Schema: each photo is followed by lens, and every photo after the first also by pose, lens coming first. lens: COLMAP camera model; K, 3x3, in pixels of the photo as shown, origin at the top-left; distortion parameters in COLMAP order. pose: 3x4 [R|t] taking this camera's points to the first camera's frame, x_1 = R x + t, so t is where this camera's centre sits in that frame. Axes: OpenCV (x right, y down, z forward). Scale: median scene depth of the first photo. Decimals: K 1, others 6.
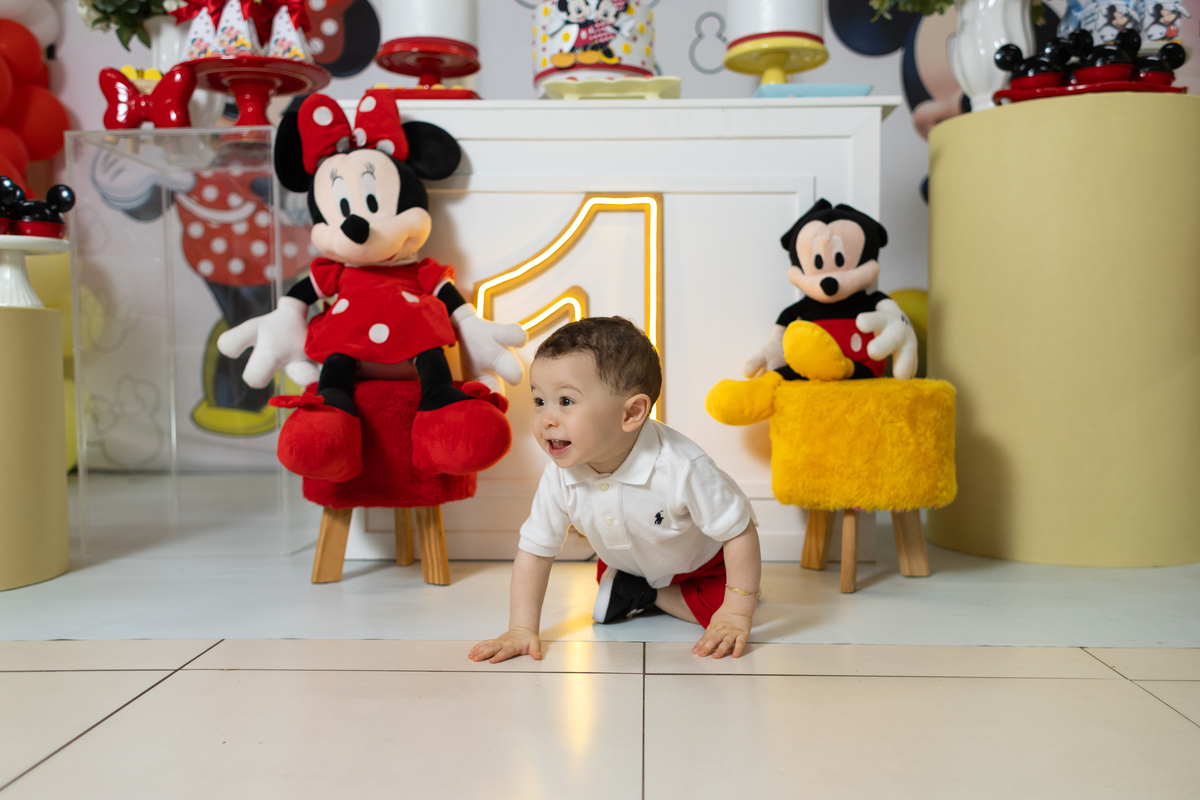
lens RADIAL K [[1081.7, 0, 600.9], [0, 1081.7, 402.4], [0, 0, 1]] dist [0.013748, 0.052913]
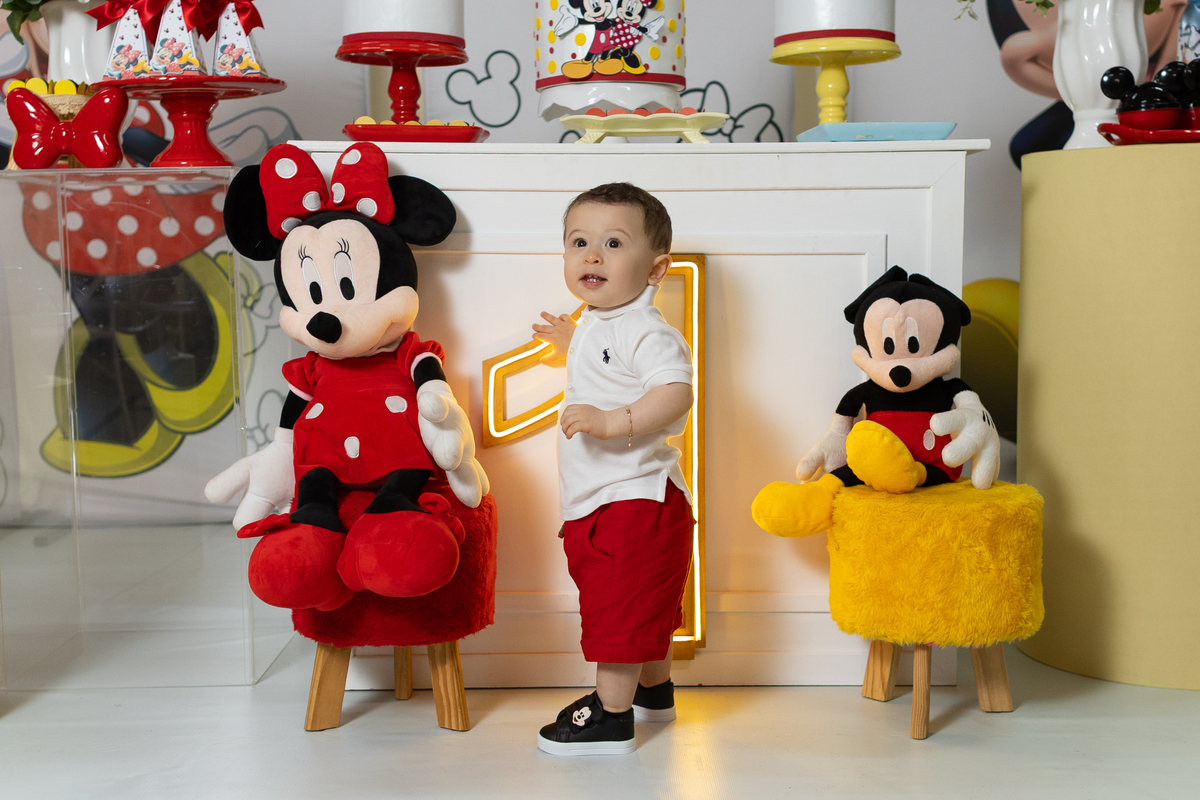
lens RADIAL K [[1687.9, 0, 606.7], [0, 1687.9, 408.8], [0, 0, 1]] dist [0.151510, 0.000000]
pose [[0.998999, -0.003199, 0.044627, -0.075541], [0.000528, 0.998215, 0.059729, -0.147801], [-0.044738, -0.059645, 0.997217, -0.308478]]
